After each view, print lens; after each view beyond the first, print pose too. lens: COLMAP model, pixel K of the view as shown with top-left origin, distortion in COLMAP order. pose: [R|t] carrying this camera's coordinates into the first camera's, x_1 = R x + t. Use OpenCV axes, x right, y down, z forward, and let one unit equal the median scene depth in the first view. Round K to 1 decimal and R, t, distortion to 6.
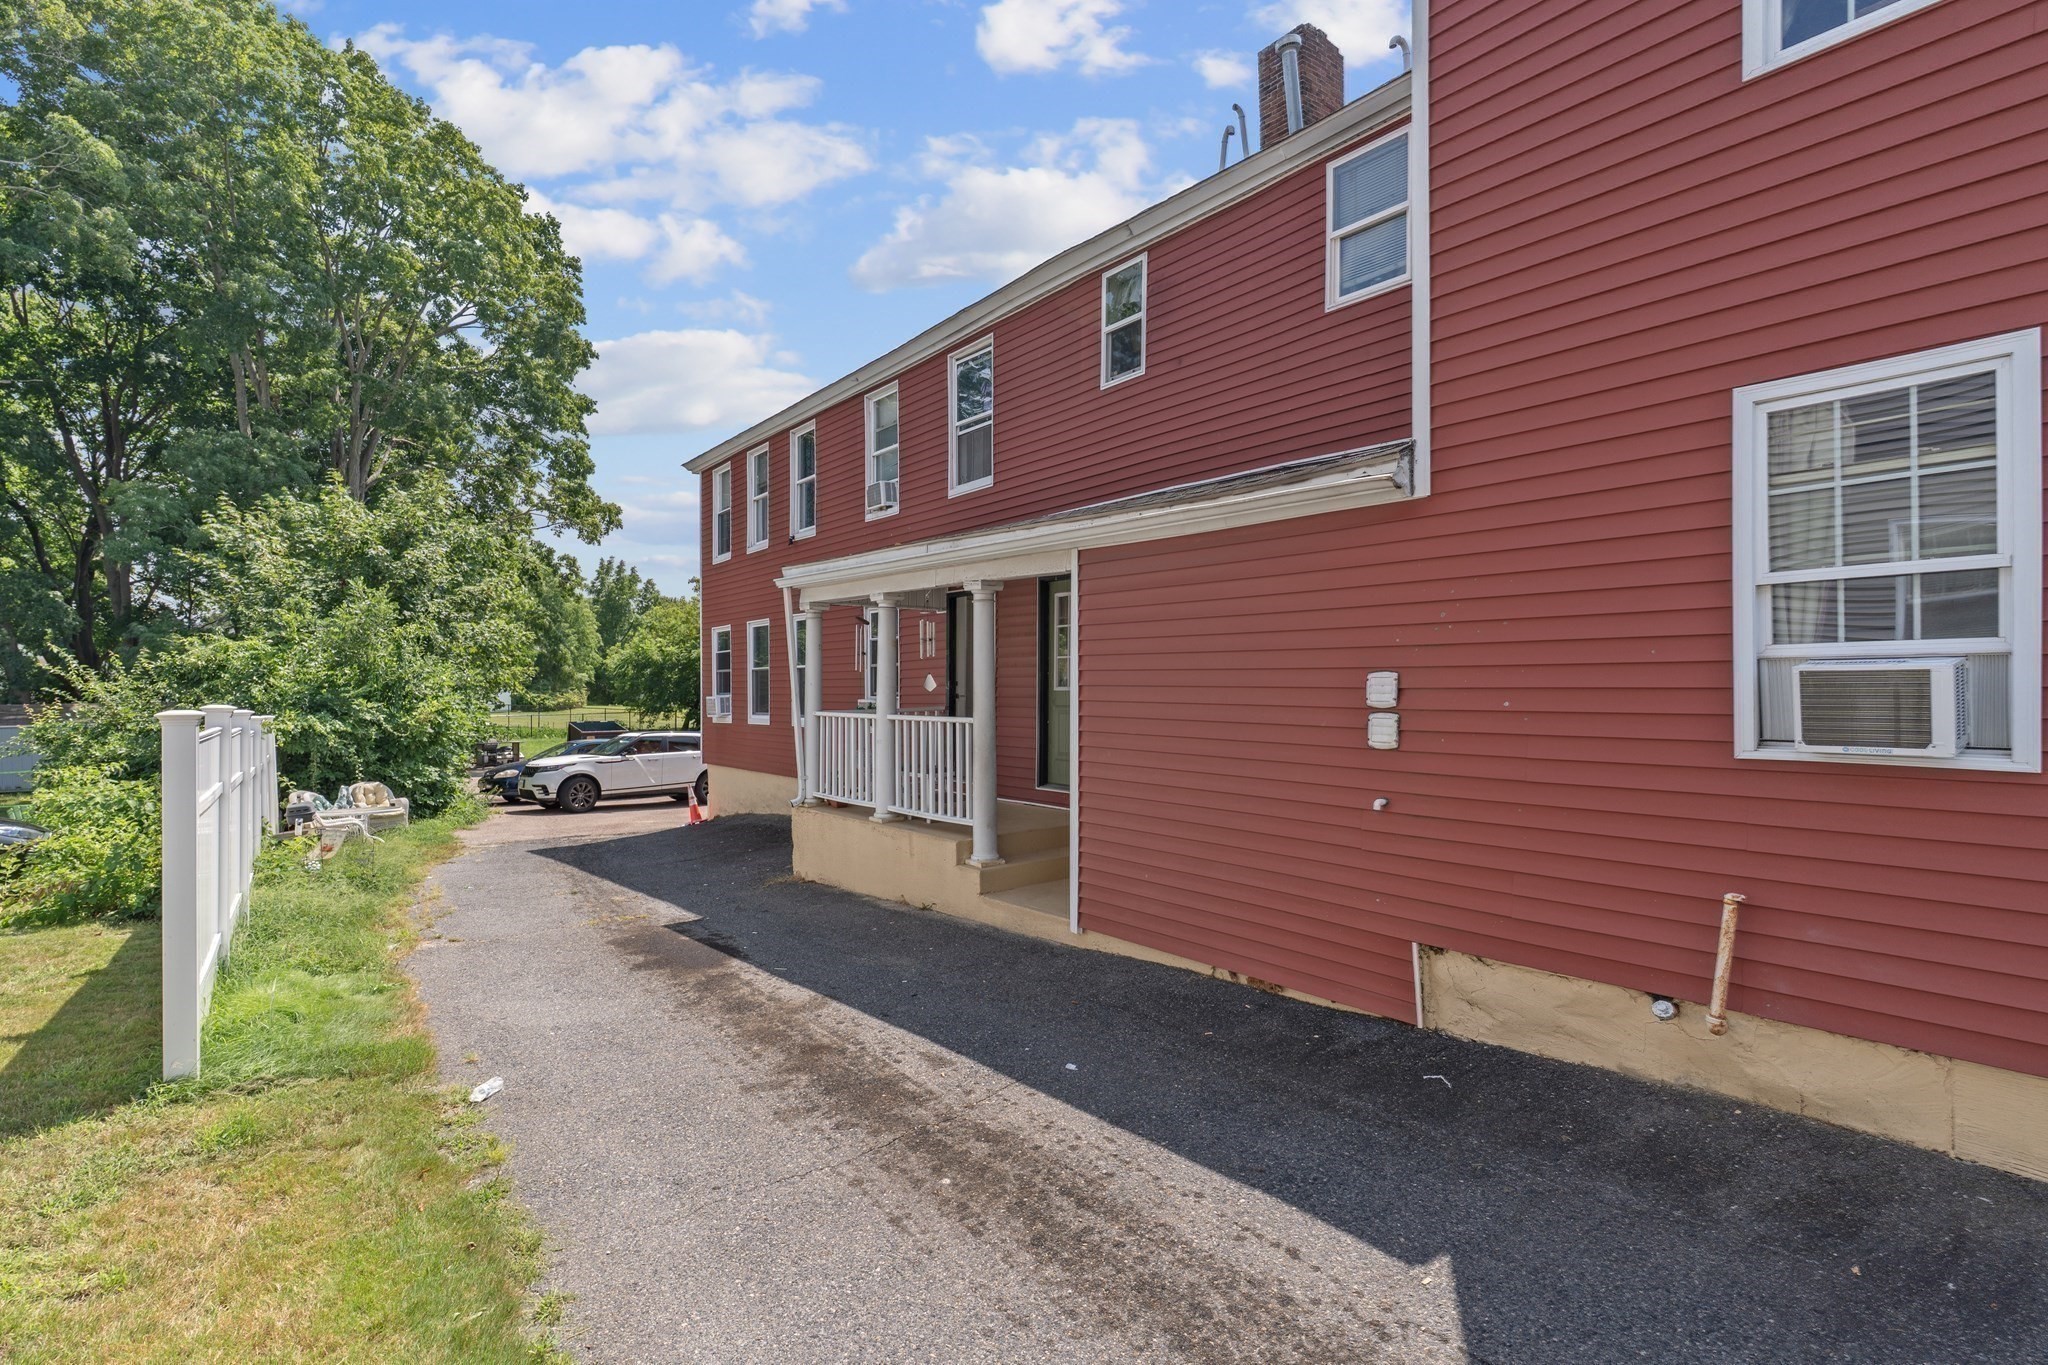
lens RADIAL K [[976.1, 0, 1028.1], [0, 976.1, 655.1], [0, 0, 1]] dist [-0.000531, 0.000278]
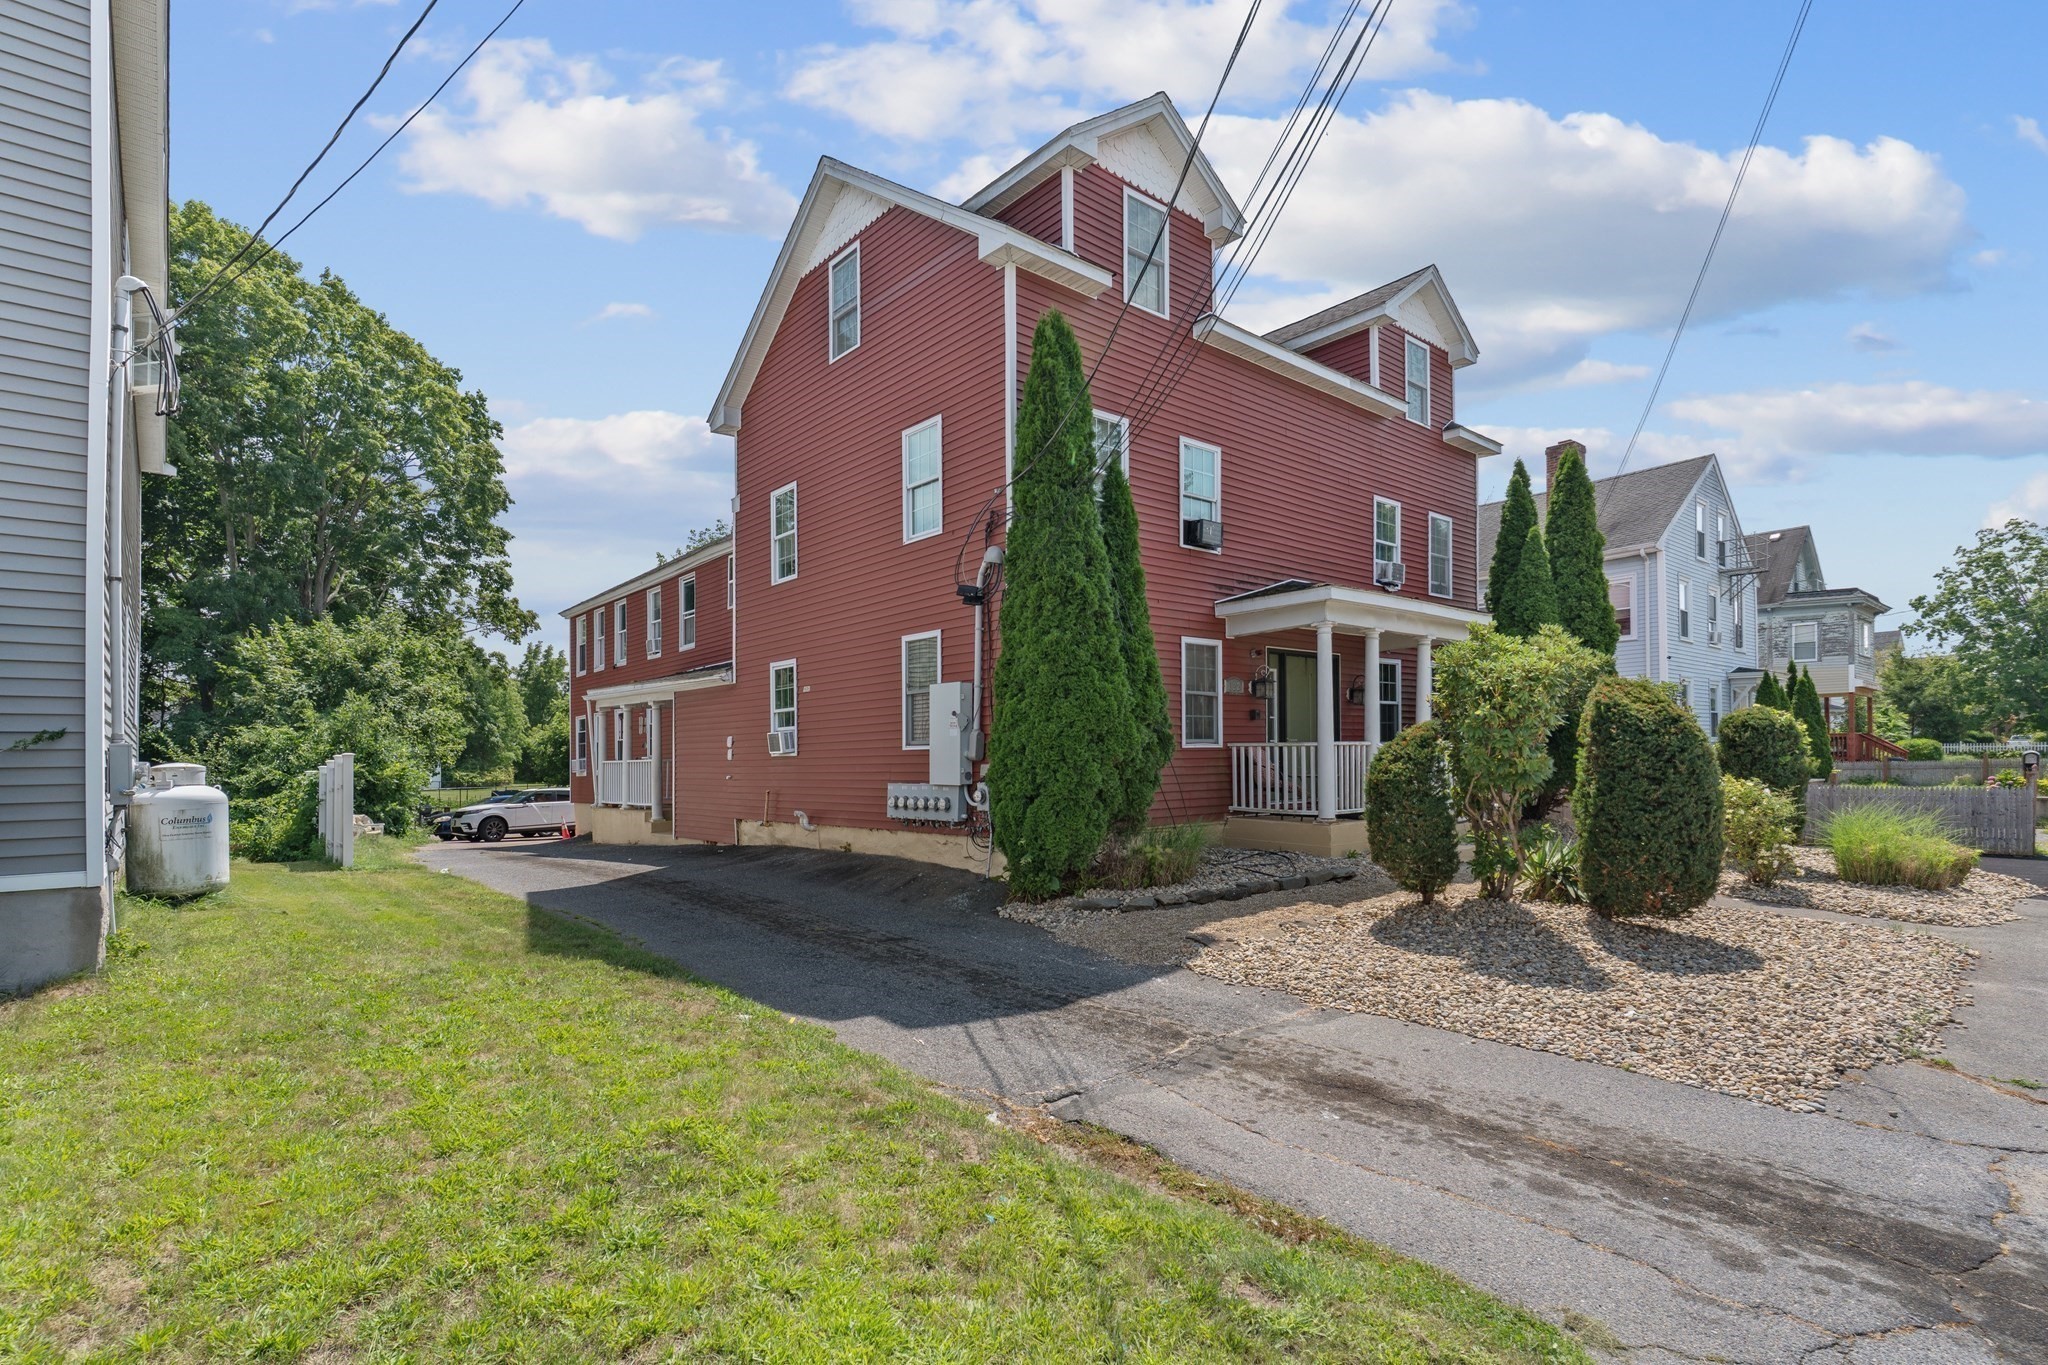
lens RADIAL K [[983.9, 0, 1025.0], [0, 983.9, 699.1], [0, 0, 1]] dist [-0.000184, -0.026590]
pose [[0.998632, -0.011087, 0.051103, 0.255247], [0.012690, 0.999434, -0.031144, 0.001883], [-0.050729, 0.031750, 0.998208, -0.499437]]
